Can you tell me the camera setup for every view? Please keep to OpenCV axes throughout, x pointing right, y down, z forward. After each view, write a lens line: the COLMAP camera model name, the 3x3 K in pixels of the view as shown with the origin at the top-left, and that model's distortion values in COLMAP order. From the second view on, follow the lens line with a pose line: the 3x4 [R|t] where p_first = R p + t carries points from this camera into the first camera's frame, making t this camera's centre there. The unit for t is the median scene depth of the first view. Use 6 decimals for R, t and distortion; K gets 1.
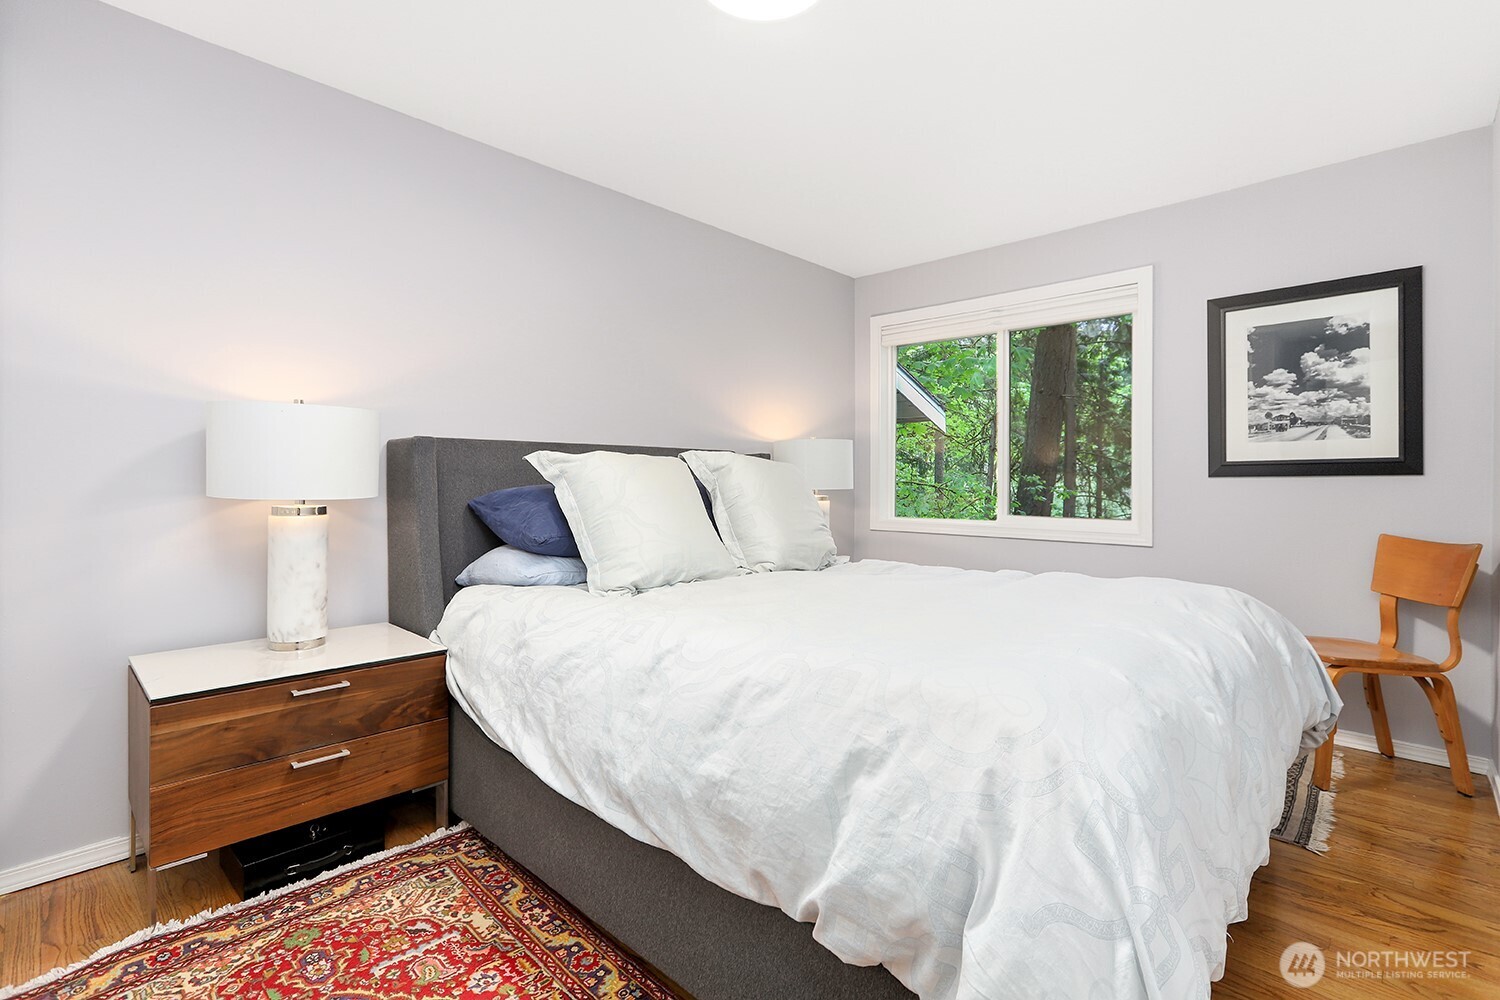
lens RADIAL K [[682.2, 0, 754.4], [0, 682.2, 496.8], [0, 0, 1]] dist [-0.000259, -0.000004]
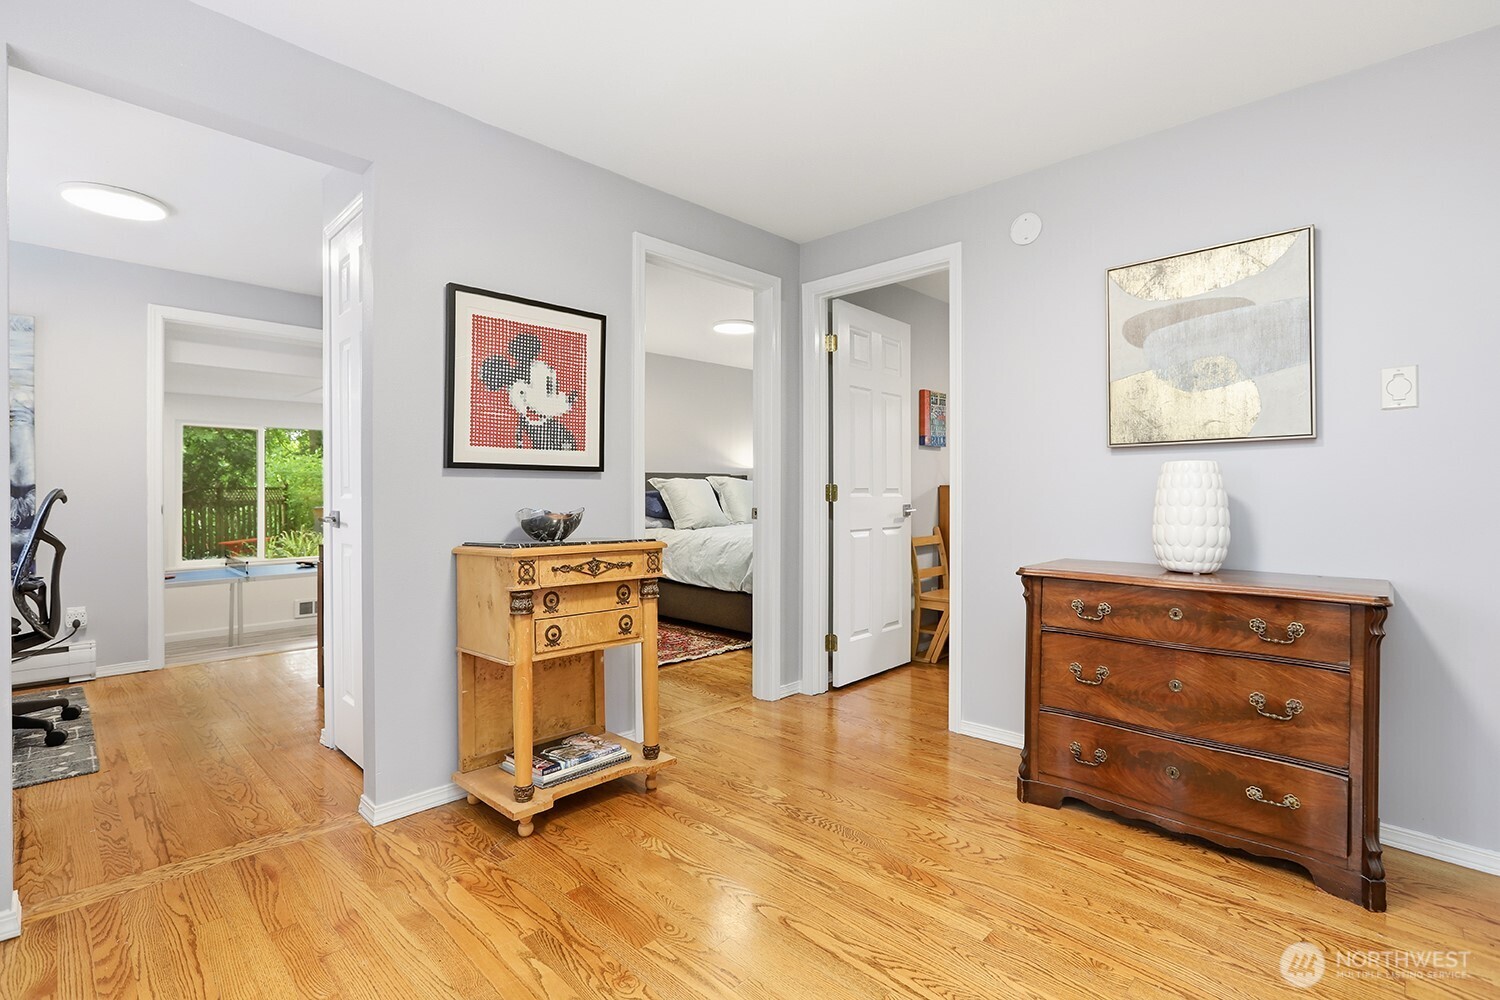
lens RADIAL K [[682.2, 0, 746.2], [0, 682.2, 495.6], [0, 0, 1]] dist [-0.000259, -0.000004]
pose [[0.999862, 0.003589, -0.016217, 0.086609], [-0.003601, 0.999993, -0.000767, 0.002667], [0.016214, 0.000826, 0.999868, -1.682676]]
